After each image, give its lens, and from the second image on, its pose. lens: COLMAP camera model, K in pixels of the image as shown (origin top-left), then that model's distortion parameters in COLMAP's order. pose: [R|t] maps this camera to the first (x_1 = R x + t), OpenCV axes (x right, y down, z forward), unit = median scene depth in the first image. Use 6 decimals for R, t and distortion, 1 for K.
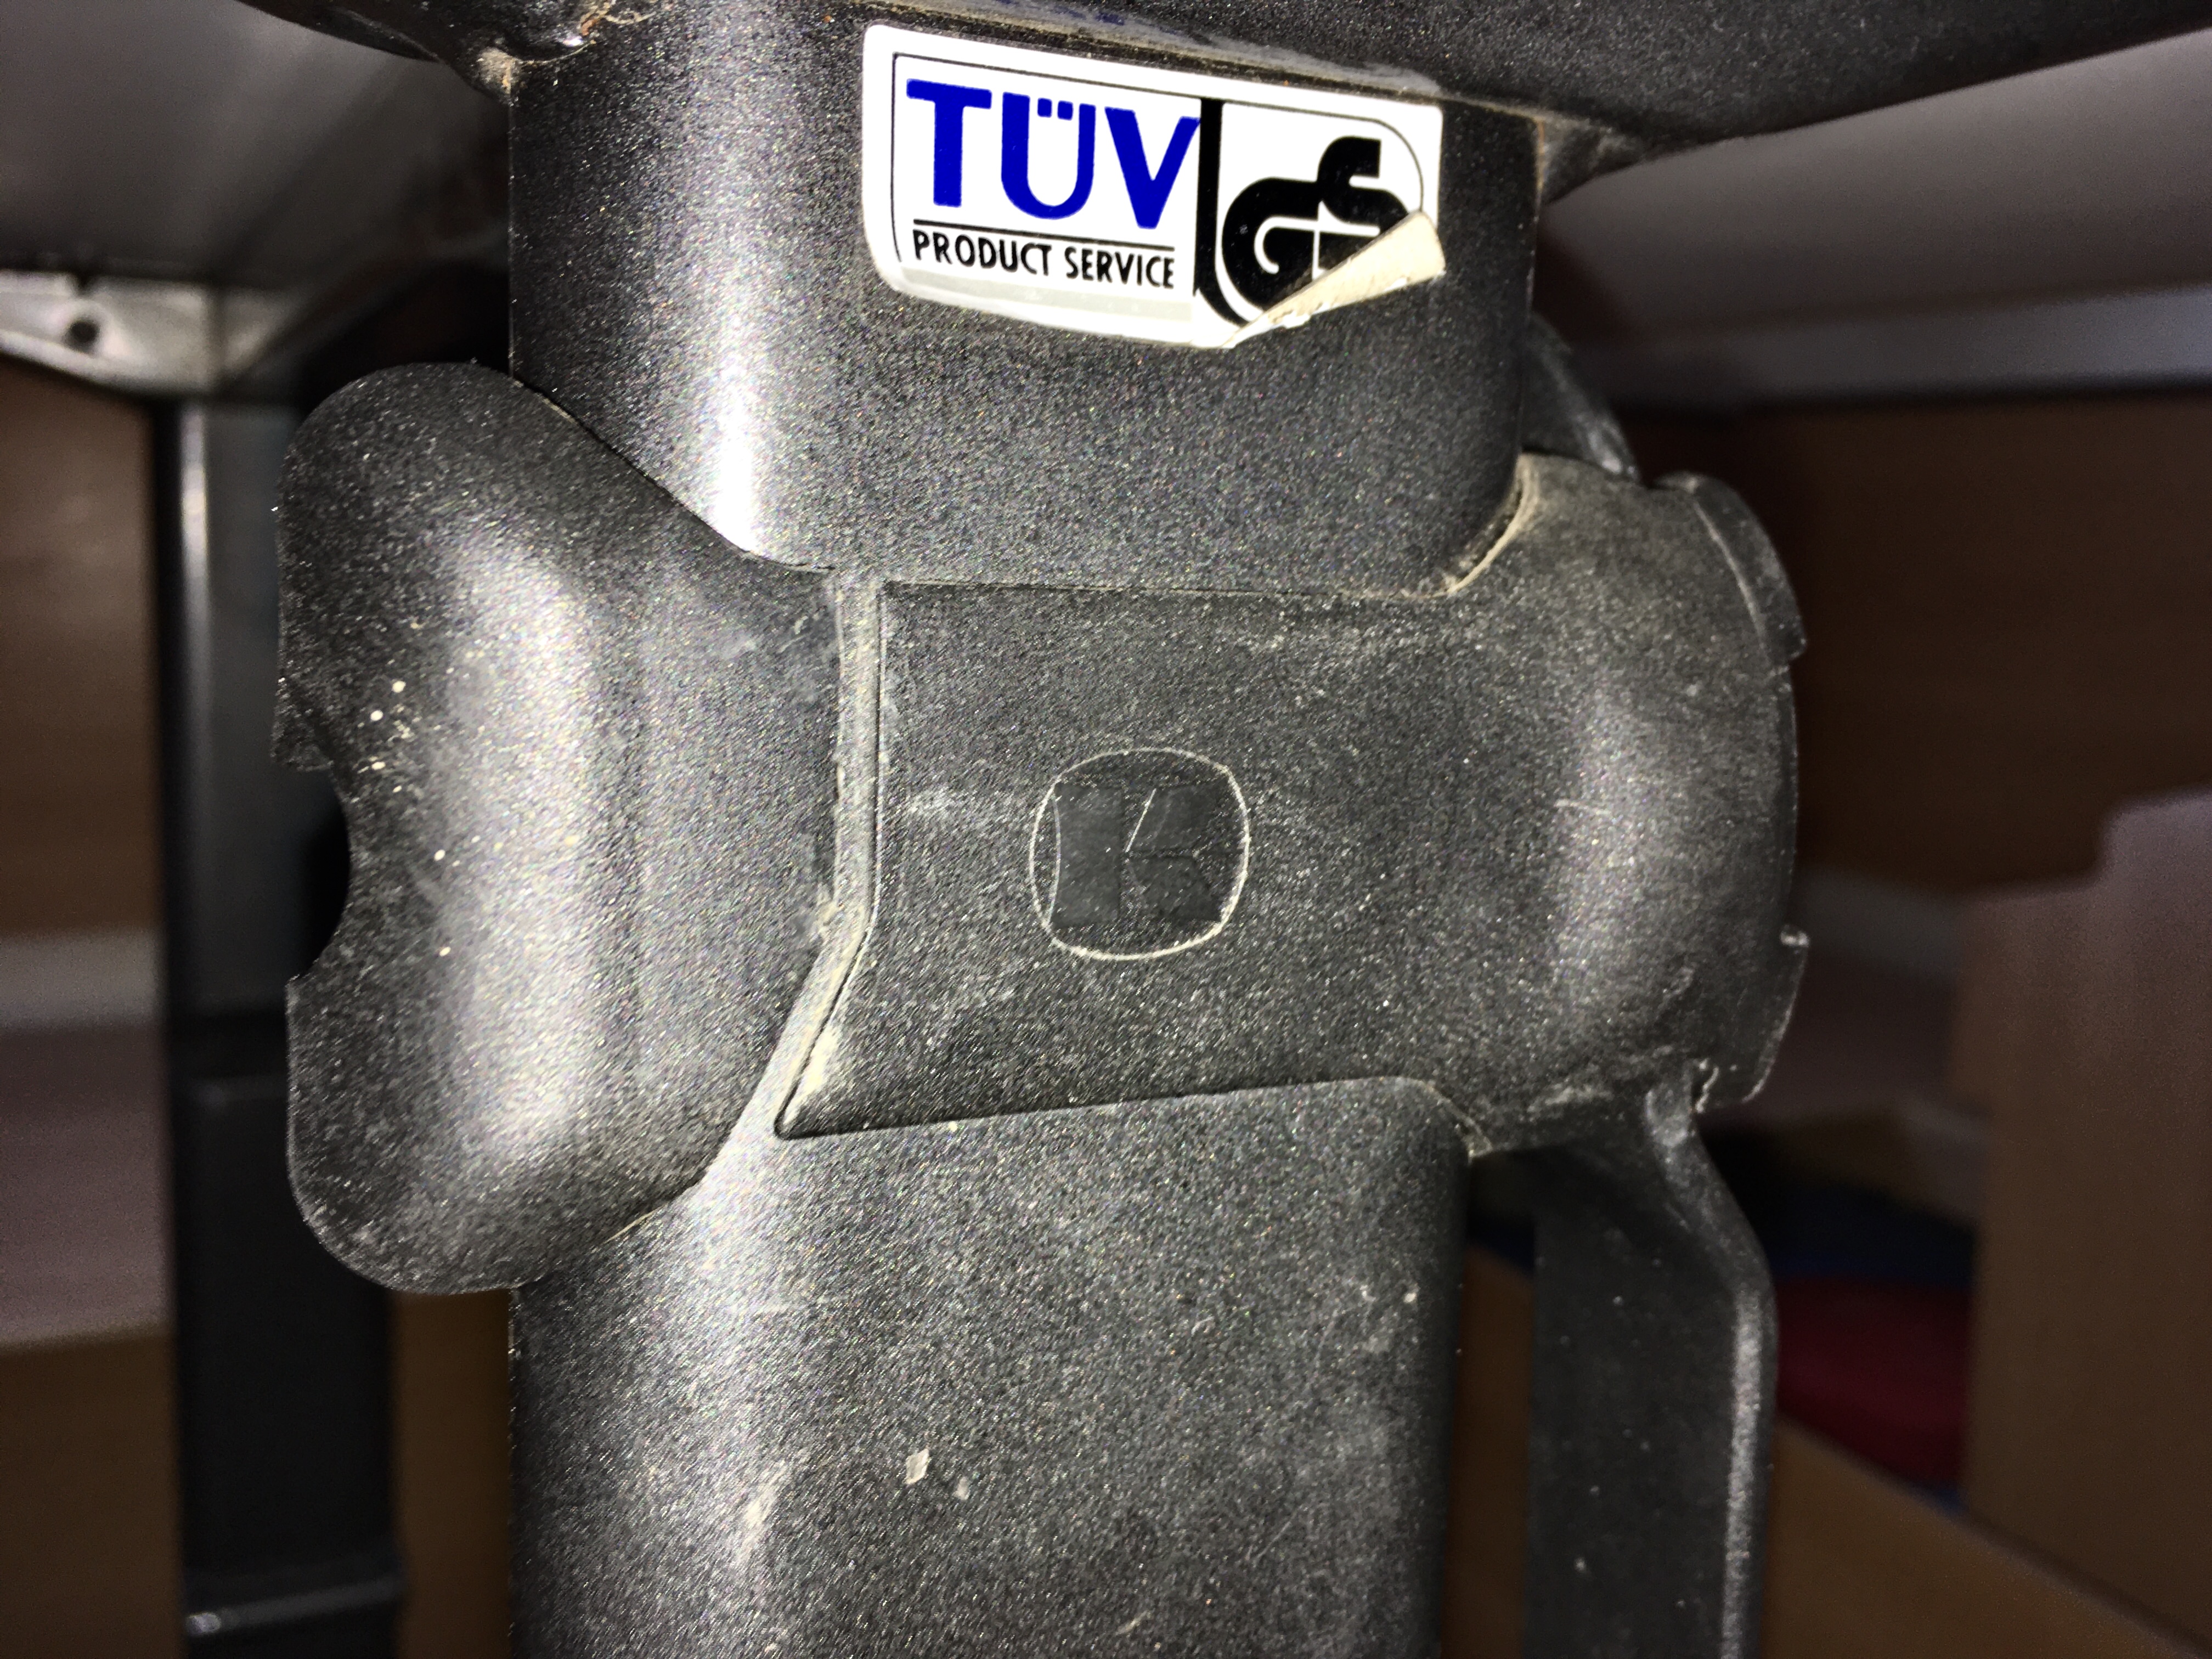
lens RADIAL K [[1941.5, 0, 1088.4], [0, 1941.5, 822.7], [0, 0, 1]] dist [0.089098, -0.144251]
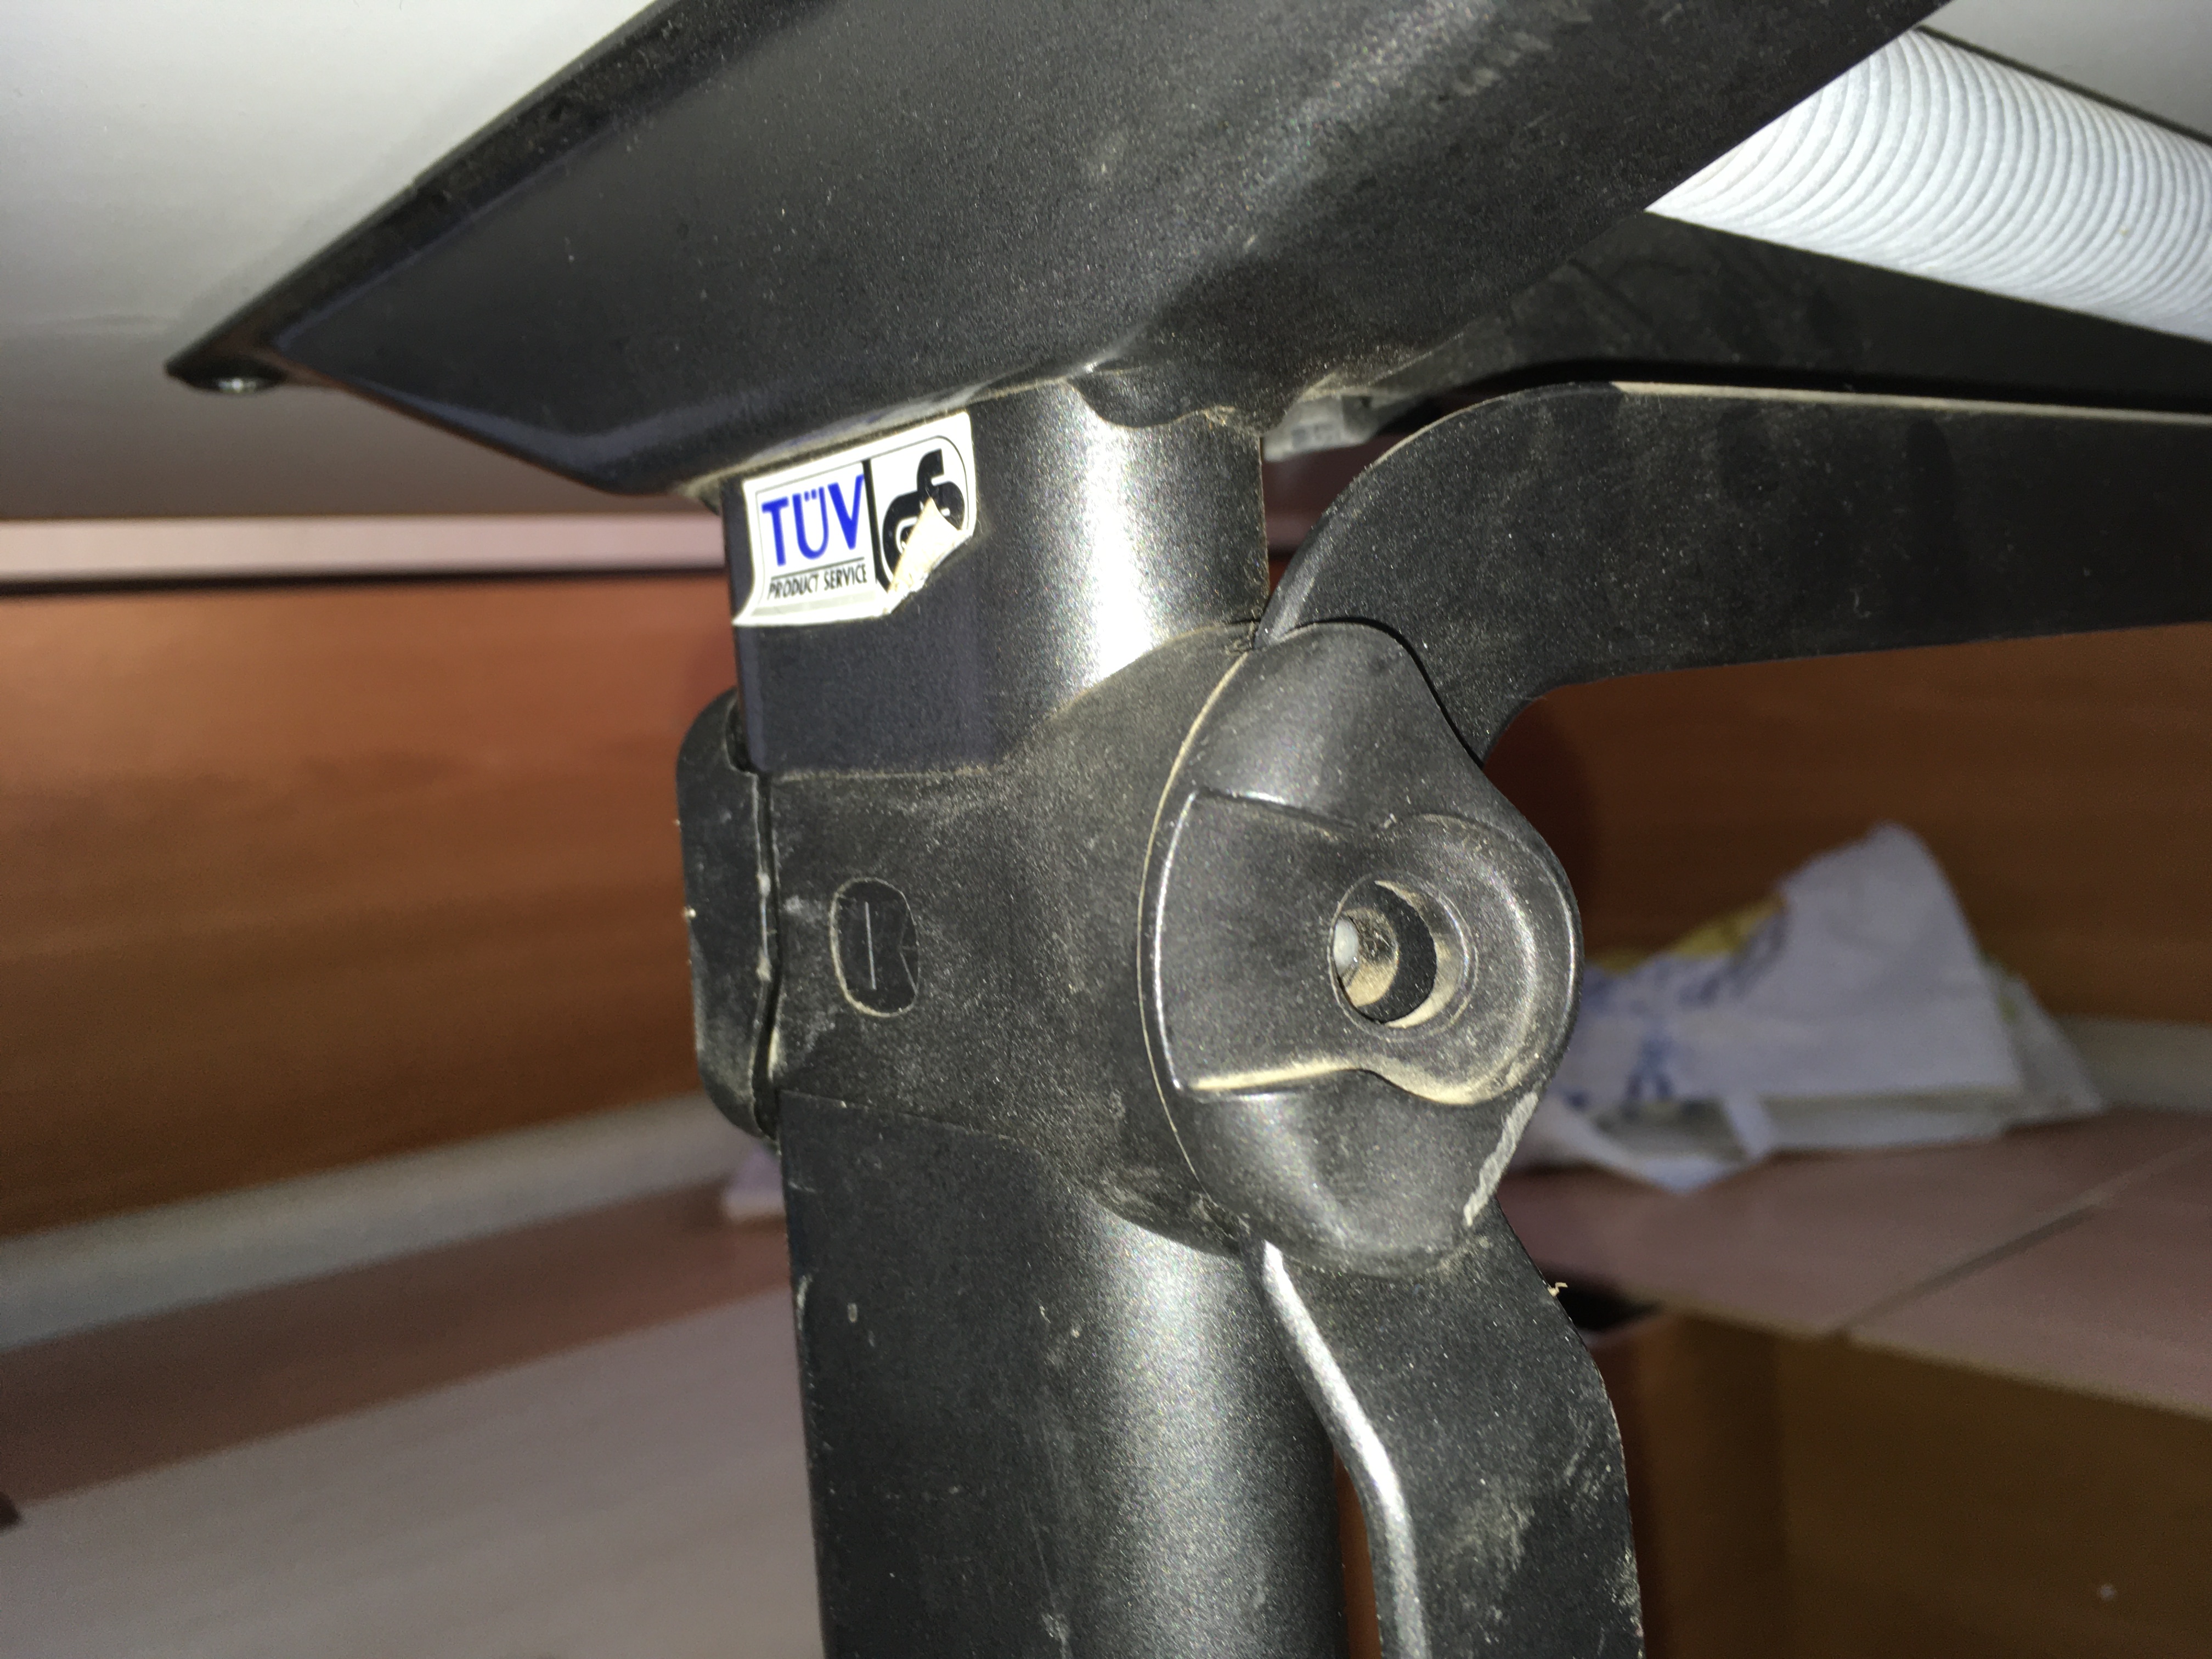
lens RADIAL K [[1941.5, 0, 1106.3], [0, 1941.5, 825.2], [0, 0, 1]] dist [0.089098, -0.144251]
pose [[0.208036, 0.006112, -0.978102, 1.548828], [-0.050033, 0.998738, -0.004400, -0.081282], [0.976841, 0.049853, 0.208079, 0.848755]]
